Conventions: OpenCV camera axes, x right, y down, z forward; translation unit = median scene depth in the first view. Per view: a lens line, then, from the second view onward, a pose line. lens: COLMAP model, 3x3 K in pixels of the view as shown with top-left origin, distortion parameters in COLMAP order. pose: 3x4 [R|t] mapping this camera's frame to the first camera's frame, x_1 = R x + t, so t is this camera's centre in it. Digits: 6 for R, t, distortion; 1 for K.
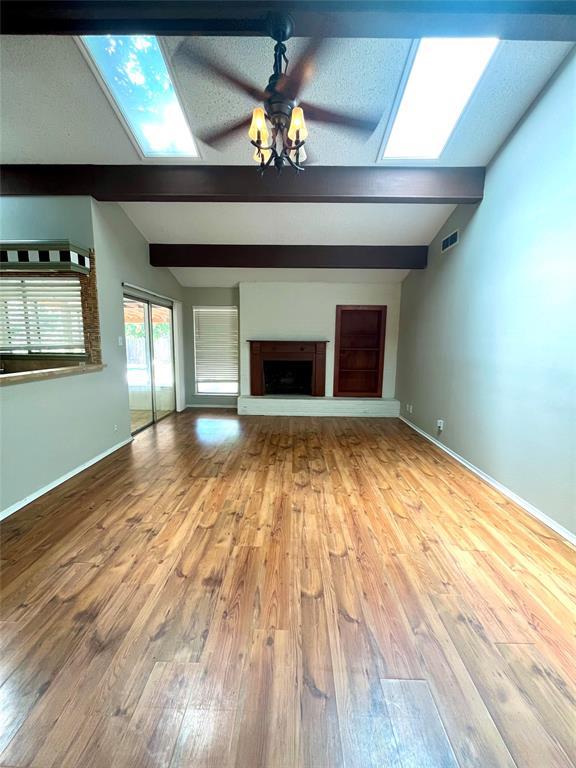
lens RADIAL K [[307.4, 0, 289.2], [0, 307.4, 374.2], [0, 0, 1]] dist [-0.001737, 0.000242]
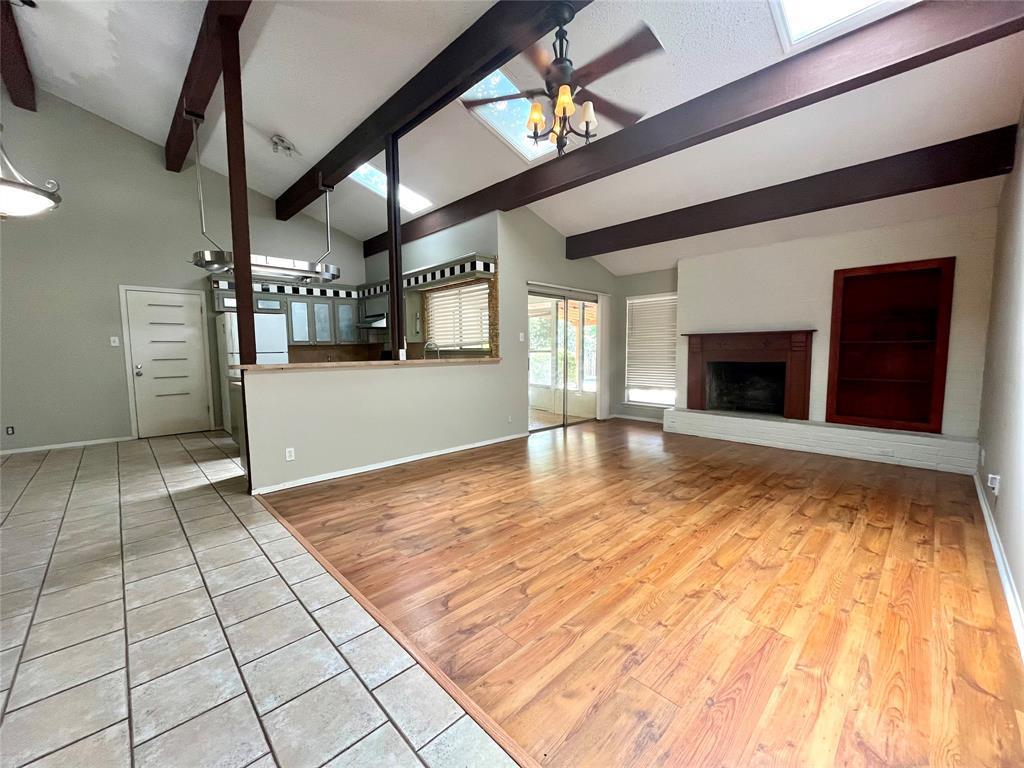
lens RADIAL K [[409.8, 0, 514.3], [0, 409.8, 369.9], [0, 0, 1]] dist [-0.001737, 0.000242]
pose [[0.713919, 0.016476, -0.700034, 0.463638], [-0.057778, 0.997700, -0.035442, 0.060886], [0.697840, 0.065749, 0.713229, 0.001361]]
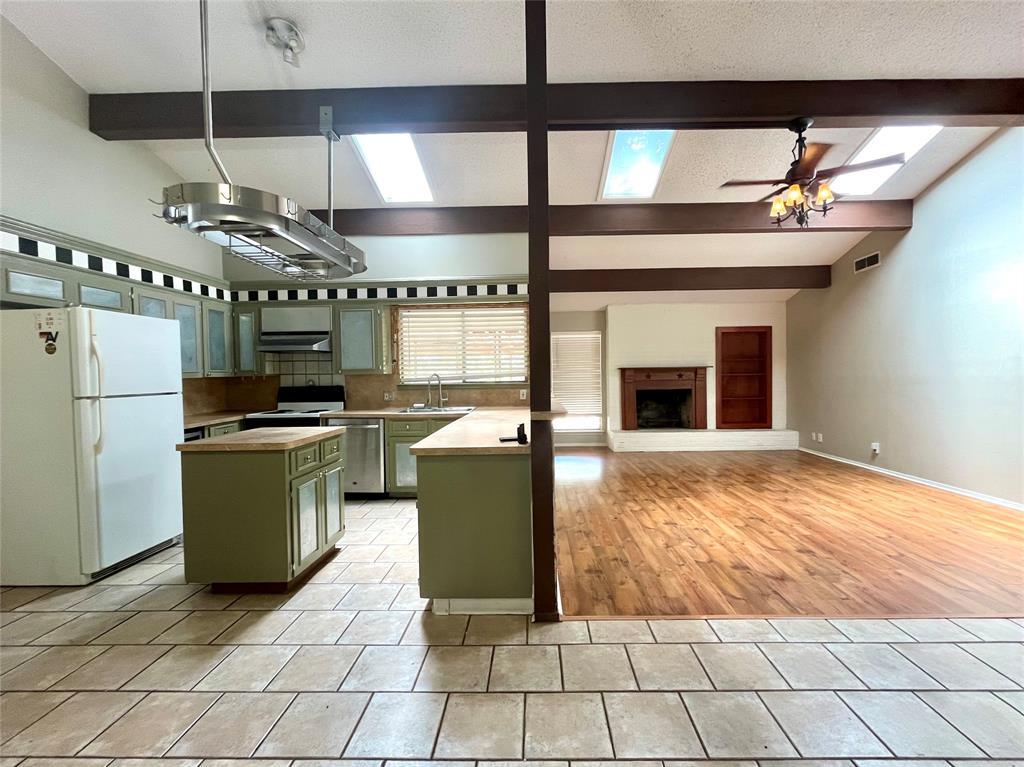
lens RADIAL K [[409.8, 0, 535.1], [0, 409.8, 382.0], [0, 0, 1]] dist [-0.001737, 0.000242]
pose [[0.999658, -0.025375, -0.006303, -0.644863], [0.024680, 0.995367, -0.092923, 0.061555], [0.008631, 0.092736, 0.995653, -0.349174]]
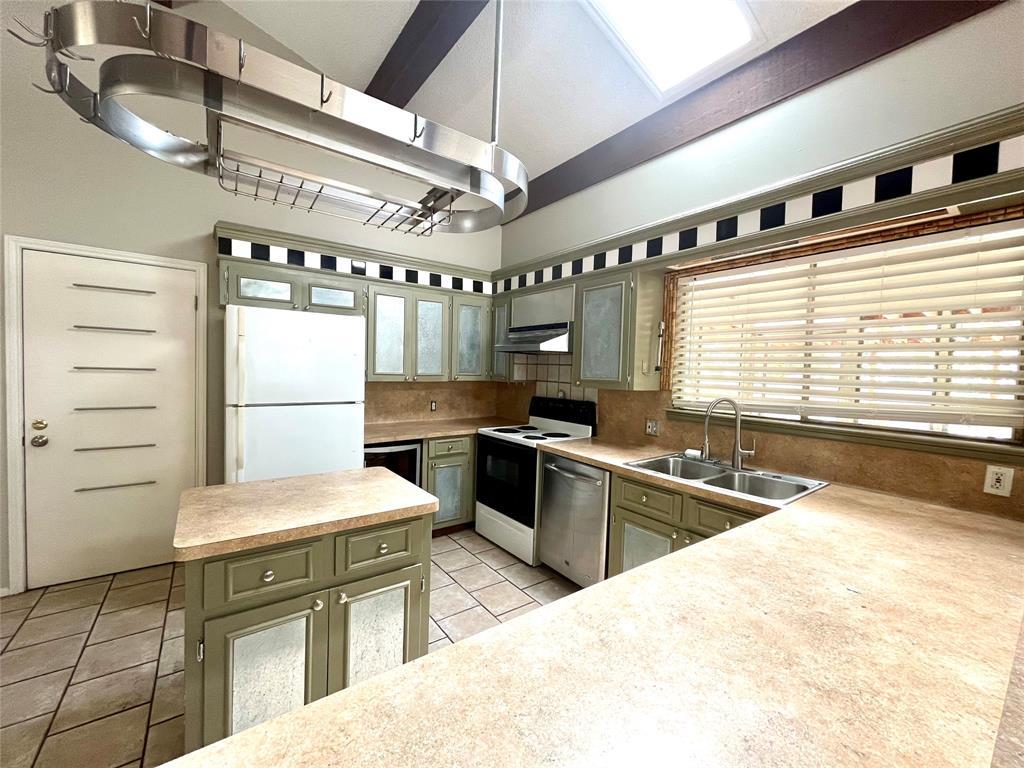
lens RADIAL K [[409.8, 0, 516.5], [0, 409.8, 380.9], [0, 0, 1]] dist [-0.001737, 0.000242]
pose [[0.599275, 0.029991, -0.799982, -0.656565], [-0.115897, 0.992021, -0.049629, -0.054663], [0.792110, 0.122457, 0.597969, 0.329465]]
